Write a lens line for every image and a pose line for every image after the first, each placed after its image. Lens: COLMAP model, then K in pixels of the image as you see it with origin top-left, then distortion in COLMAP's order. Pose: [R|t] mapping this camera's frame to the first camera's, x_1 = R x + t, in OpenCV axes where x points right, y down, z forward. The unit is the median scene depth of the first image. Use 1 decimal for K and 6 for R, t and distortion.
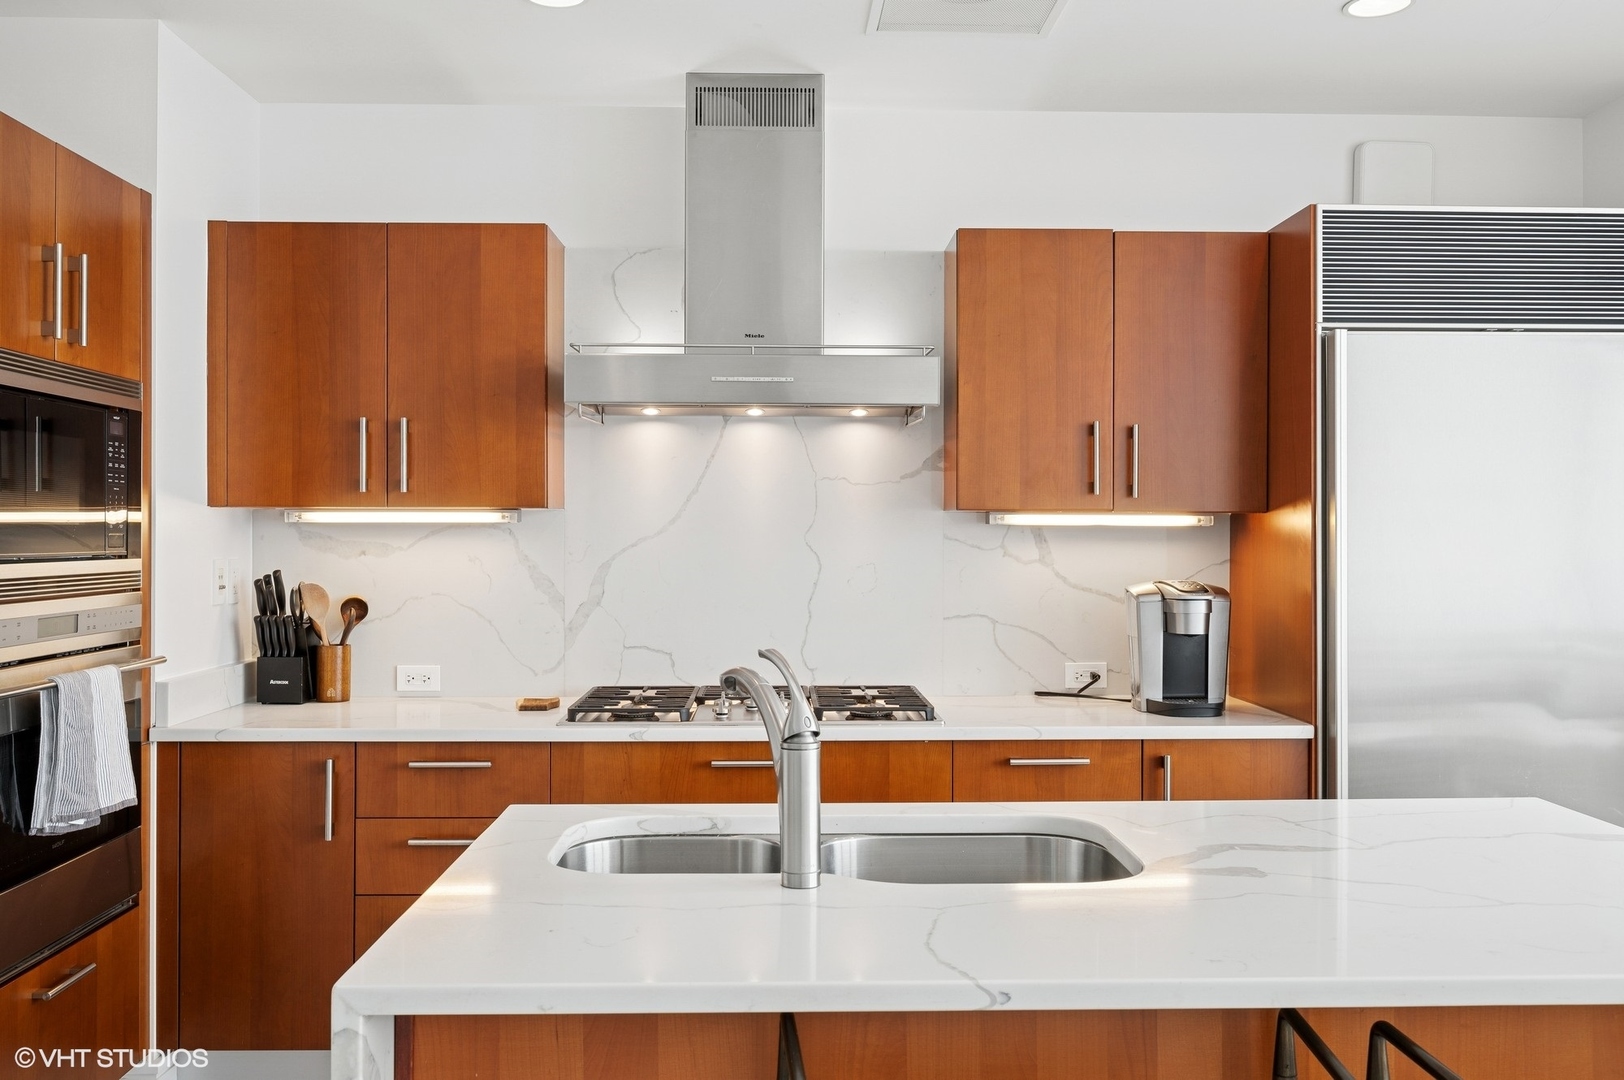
lens RADIAL K [[1394.3, 0, 812.2], [0, 1394.3, 533.6], [0, 0, 1]] dist [0.011321, 0.009355]
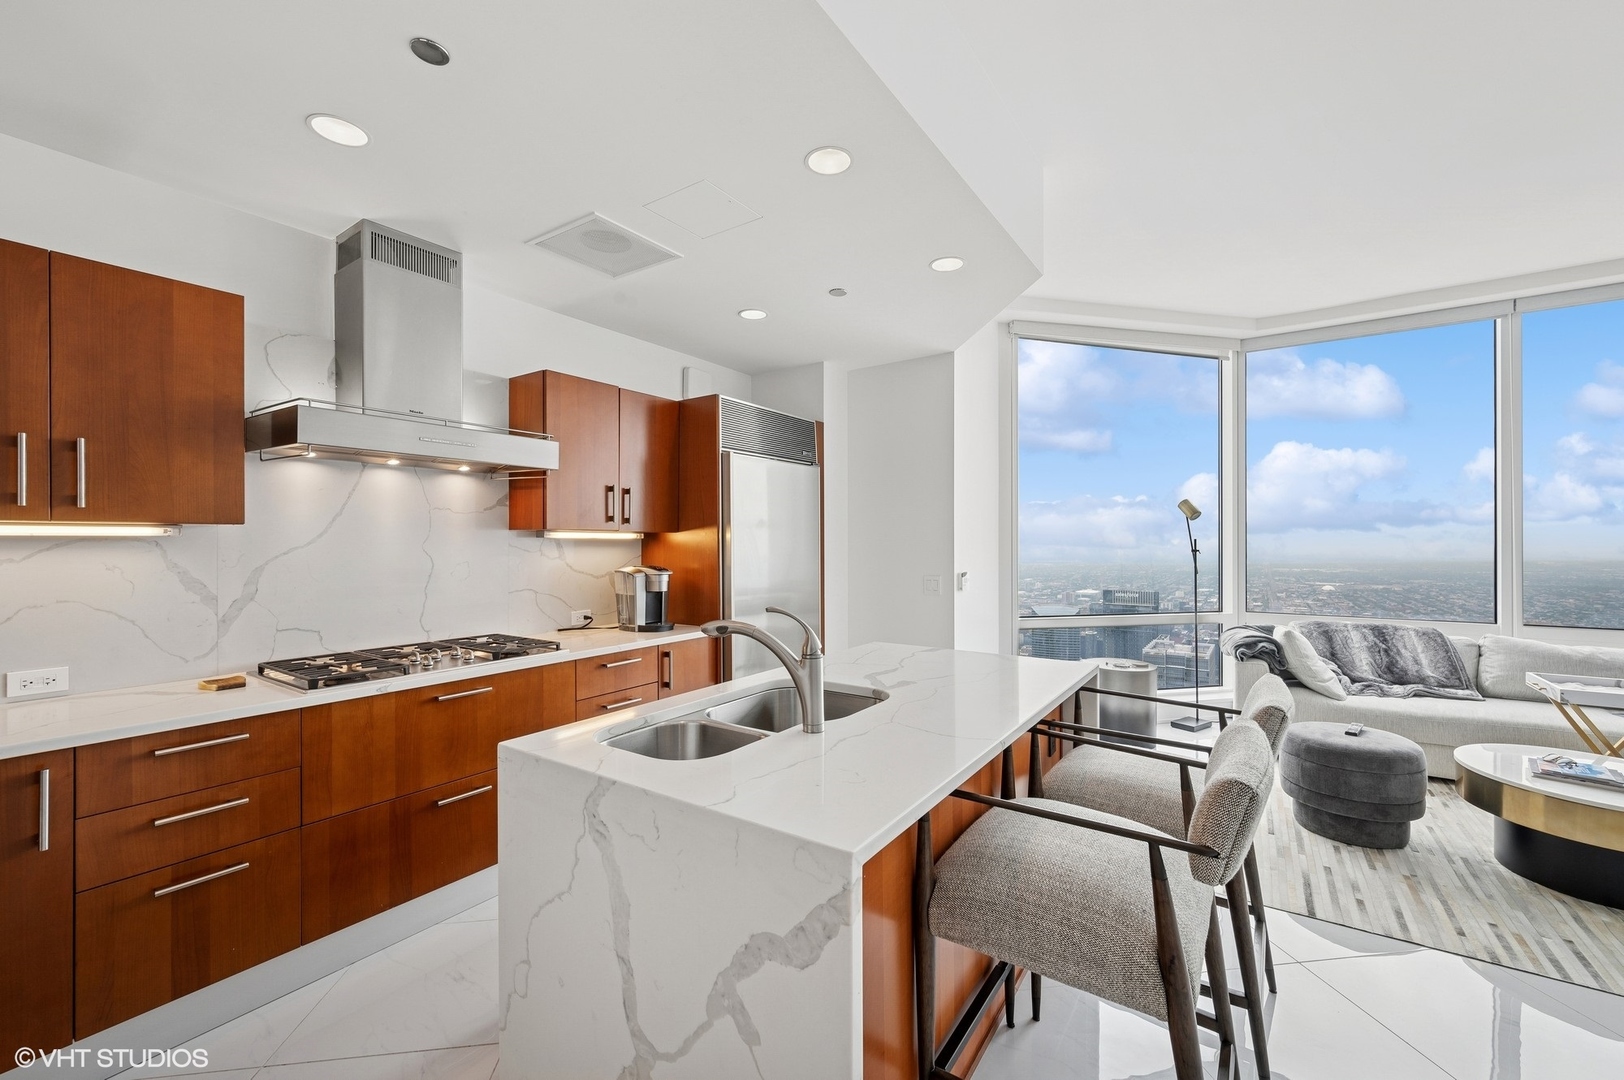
lens RADIAL K [[649.1, 0, 810.1], [0, 649.1, 544.2], [0, 0, 1]] dist [0.000348, -0.000068]
pose [[0.594204, -0.007560, 0.804279, -0.332260], [0.006048, 0.999970, 0.004931, -0.000489], [-0.804291, 0.001935, 0.594232, 0.230242]]
